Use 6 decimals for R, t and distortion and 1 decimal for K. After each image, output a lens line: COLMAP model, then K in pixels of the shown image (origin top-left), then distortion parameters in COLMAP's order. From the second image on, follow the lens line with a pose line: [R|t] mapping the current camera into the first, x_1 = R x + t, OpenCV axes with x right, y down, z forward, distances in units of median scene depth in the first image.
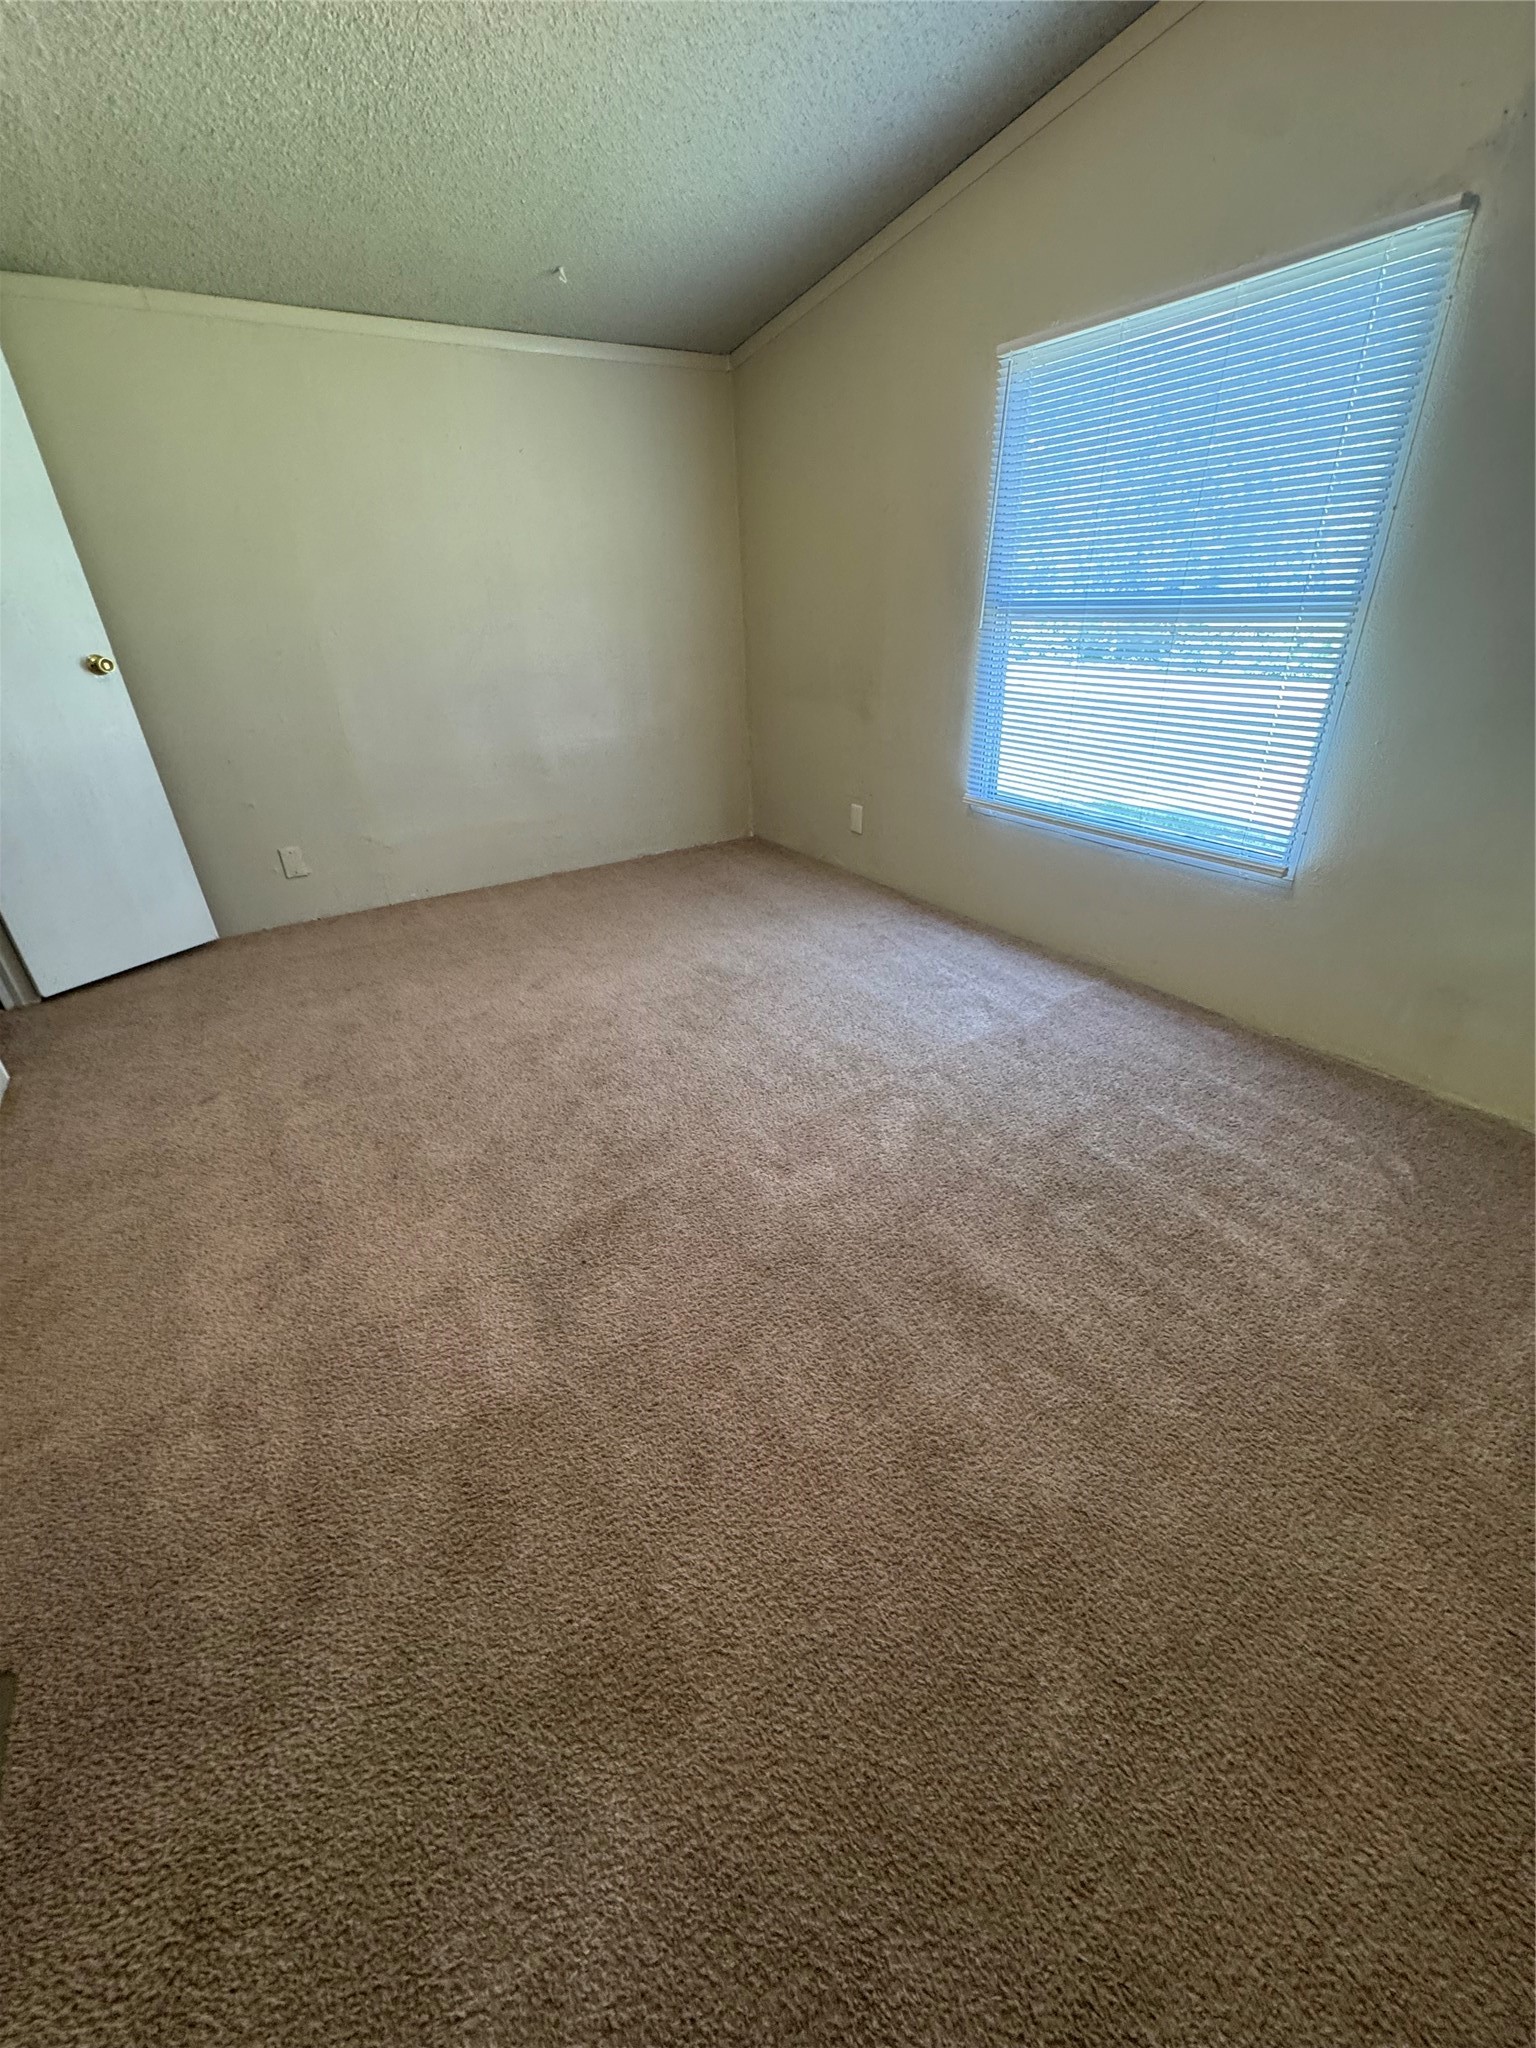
lens RADIAL K [[819.2, 0, 771.6], [0, 819.2, 1029.0], [0, 0, 1]] dist [0.001184, 0.000020]
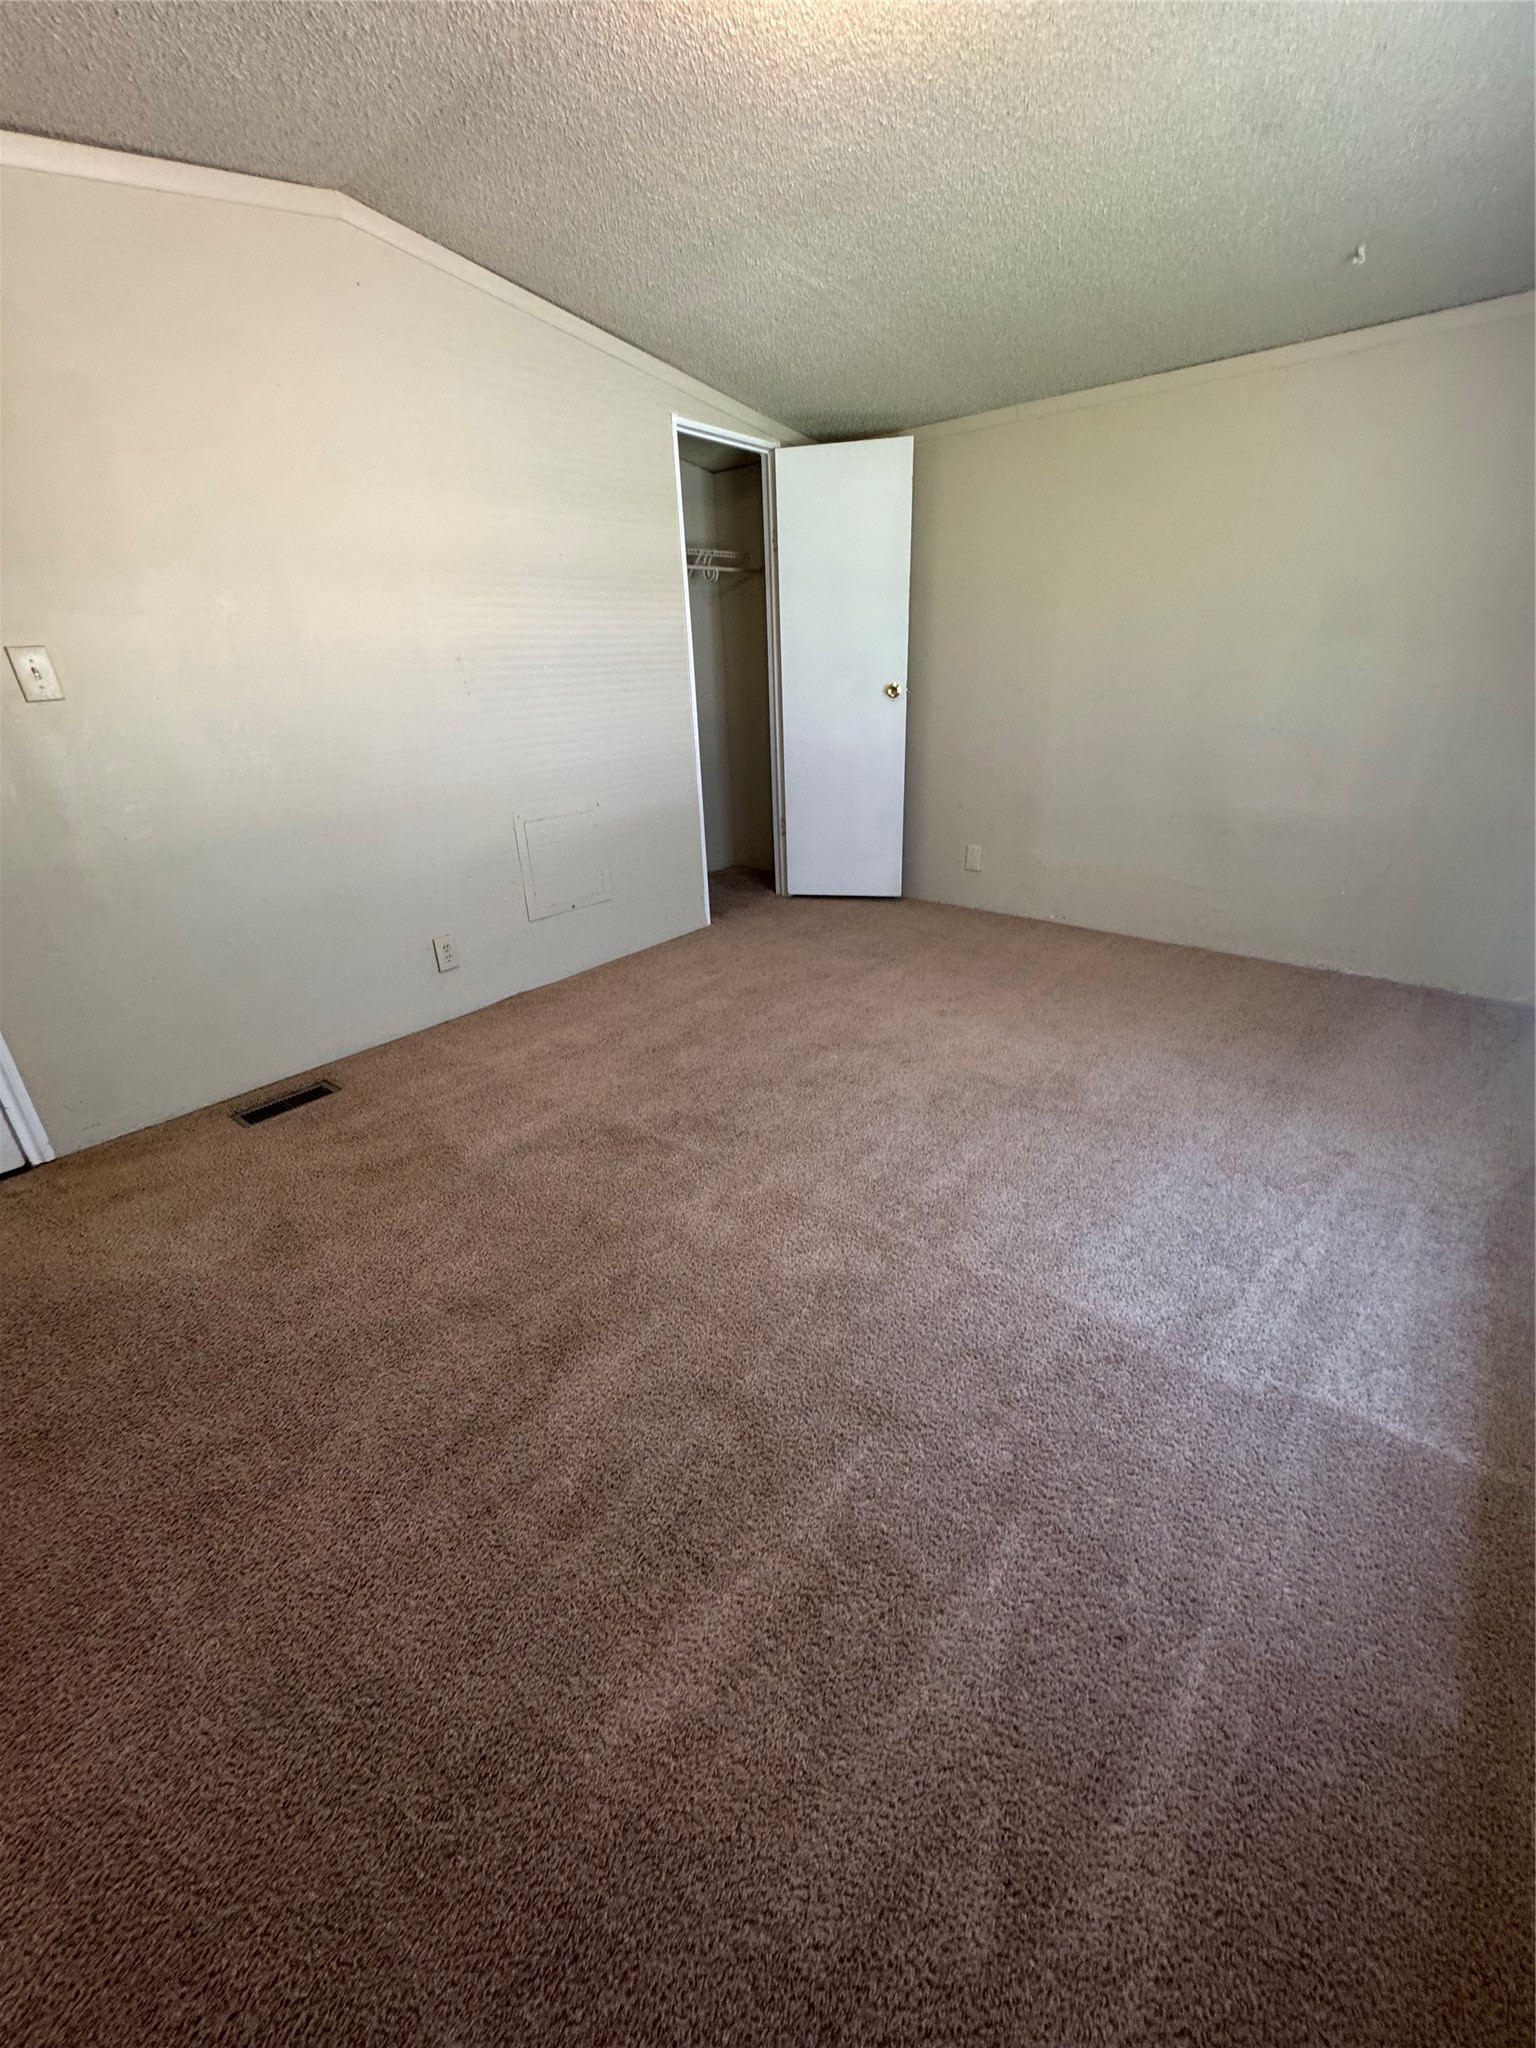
lens RADIAL K [[819.2, 0, 773.9], [0, 819.2, 1017.3], [0, 0, 1]] dist [0.001184, 0.000020]
pose [[0.302477, 0.406165, -0.862286, 0.691326], [-0.424087, 0.867534, 0.259874, -0.280244], [0.853614, 0.287079, 0.434659, 0.426612]]
